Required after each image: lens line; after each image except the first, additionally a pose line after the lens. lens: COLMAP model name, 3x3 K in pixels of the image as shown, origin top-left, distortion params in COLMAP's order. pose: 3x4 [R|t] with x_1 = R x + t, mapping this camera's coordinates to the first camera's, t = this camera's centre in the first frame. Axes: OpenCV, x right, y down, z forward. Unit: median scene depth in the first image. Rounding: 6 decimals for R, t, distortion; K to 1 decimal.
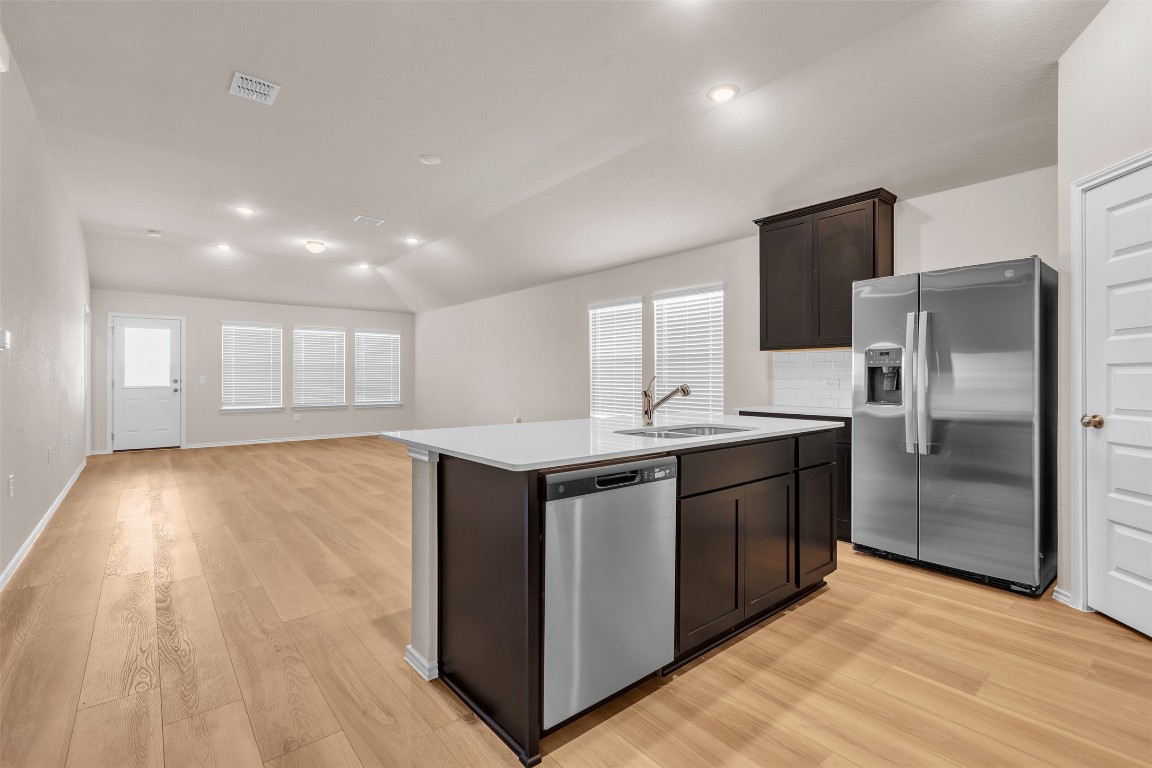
lens RADIAL K [[520.8, 0, 574.6], [0, 520.8, 381.7], [0, 0, 1]] dist [0.000643, 0.000143]
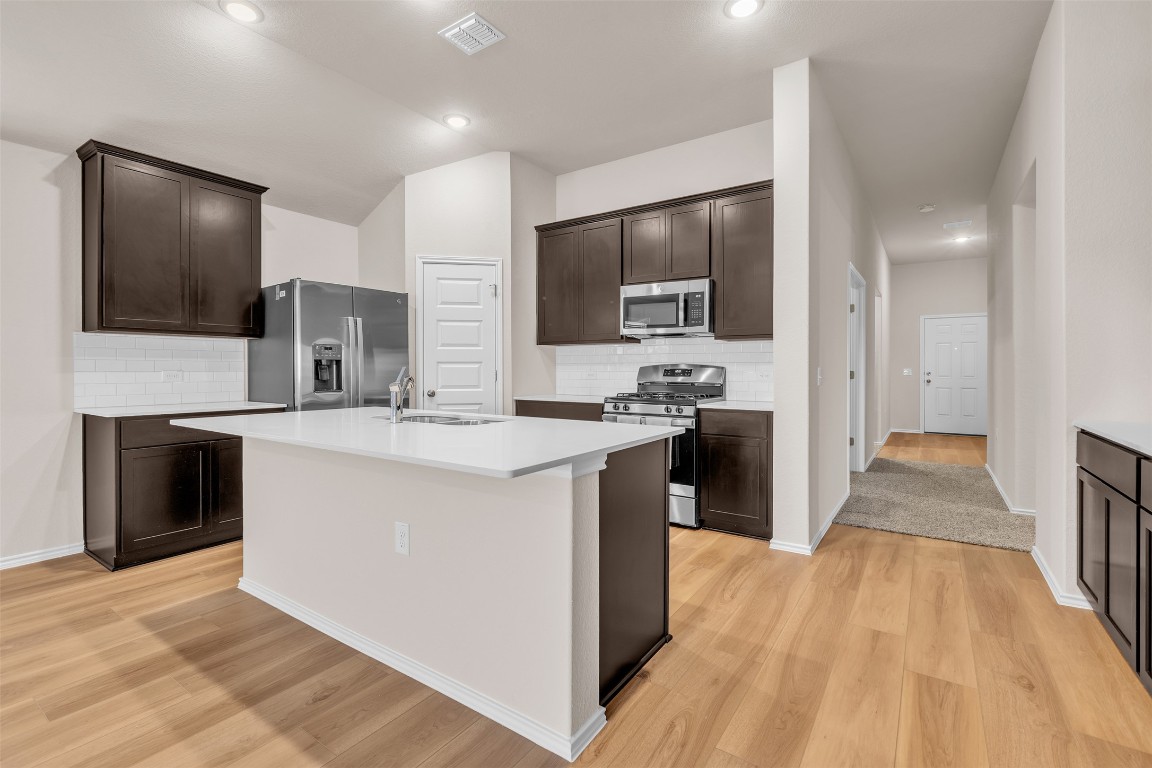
lens RADIAL K [[520.8, 0, 573.4], [0, 520.8, 374.0], [0, 0, 1]] dist [0.000643, 0.000143]
pose [[-0.279299, -0.009509, 0.960157, -0.704318], [0.007110, 0.999903, 0.011971, -0.007035], [-0.960178, 0.010170, -0.279205, 0.834406]]
